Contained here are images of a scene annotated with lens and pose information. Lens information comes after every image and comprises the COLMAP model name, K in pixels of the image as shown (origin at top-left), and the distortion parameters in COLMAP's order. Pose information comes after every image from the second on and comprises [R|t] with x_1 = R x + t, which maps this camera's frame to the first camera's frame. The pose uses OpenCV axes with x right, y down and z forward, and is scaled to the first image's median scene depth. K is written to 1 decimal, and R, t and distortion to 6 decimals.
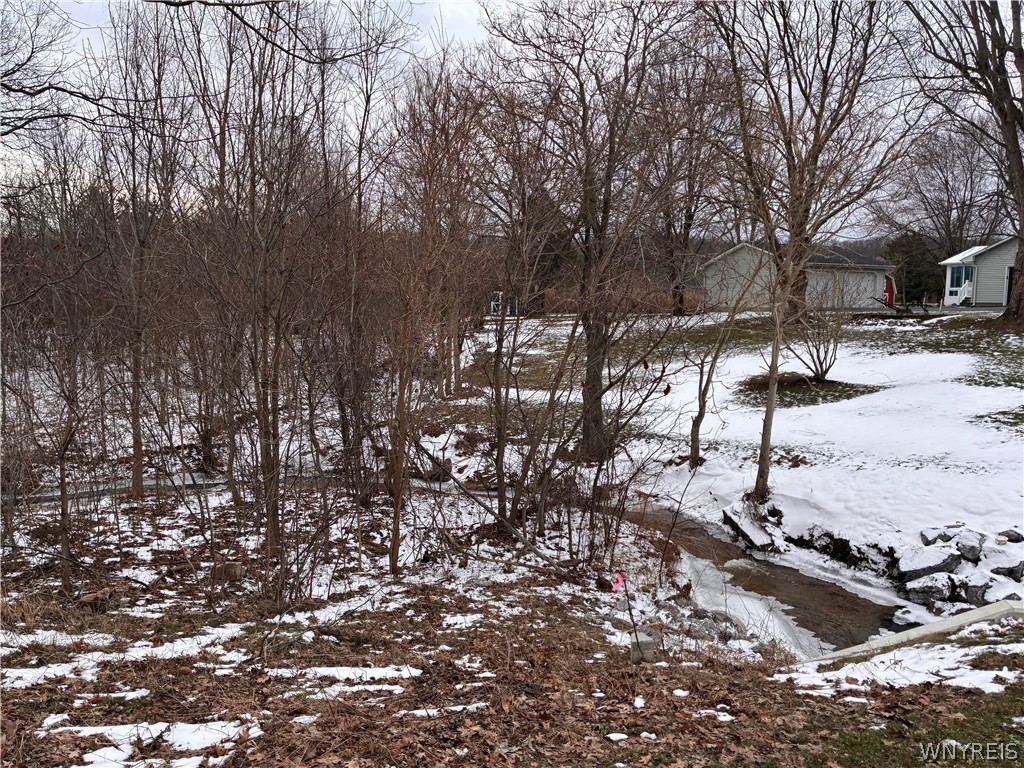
lens RADIAL K [[764.9, 0, 508.7], [0, 764.9, 383.9], [0, 0, 1]] dist [0.042396, -0.056163]
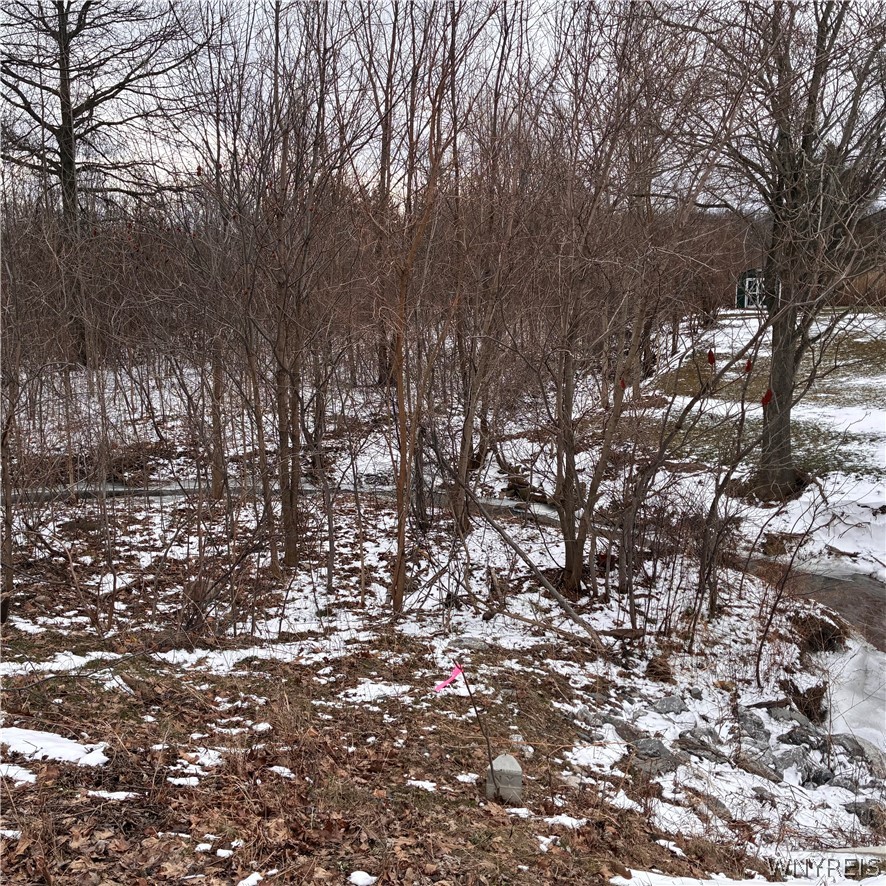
lens RADIAL K [[886.0, 0, 435.9], [0, 886.0, 442.0], [0, 0, 1]] dist [0.014121, 0.000000]
pose [[0.925500, 0.053752, -0.374913, 0.167453], [-0.033601, 0.997628, 0.060086, 0.008641], [0.377253, -0.043012, 0.925111, 0.133701]]
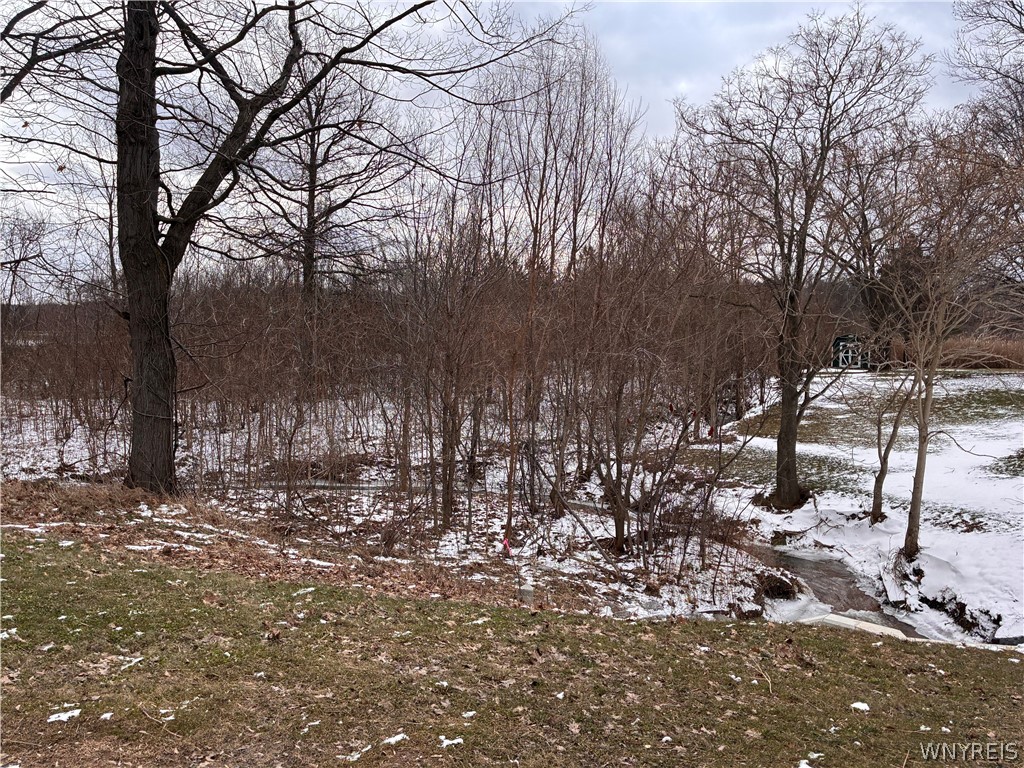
lens RADIAL K [[764.9, 0, 518.9], [0, 764.9, 381.6], [0, 0, 1]] dist [0.042396, -0.056163]
pose [[0.884863, 0.034594, -0.464566, 0.355325], [-0.066293, 0.996441, -0.052069, 0.010228], [0.461111, 0.076872, 0.884006, -0.130782]]
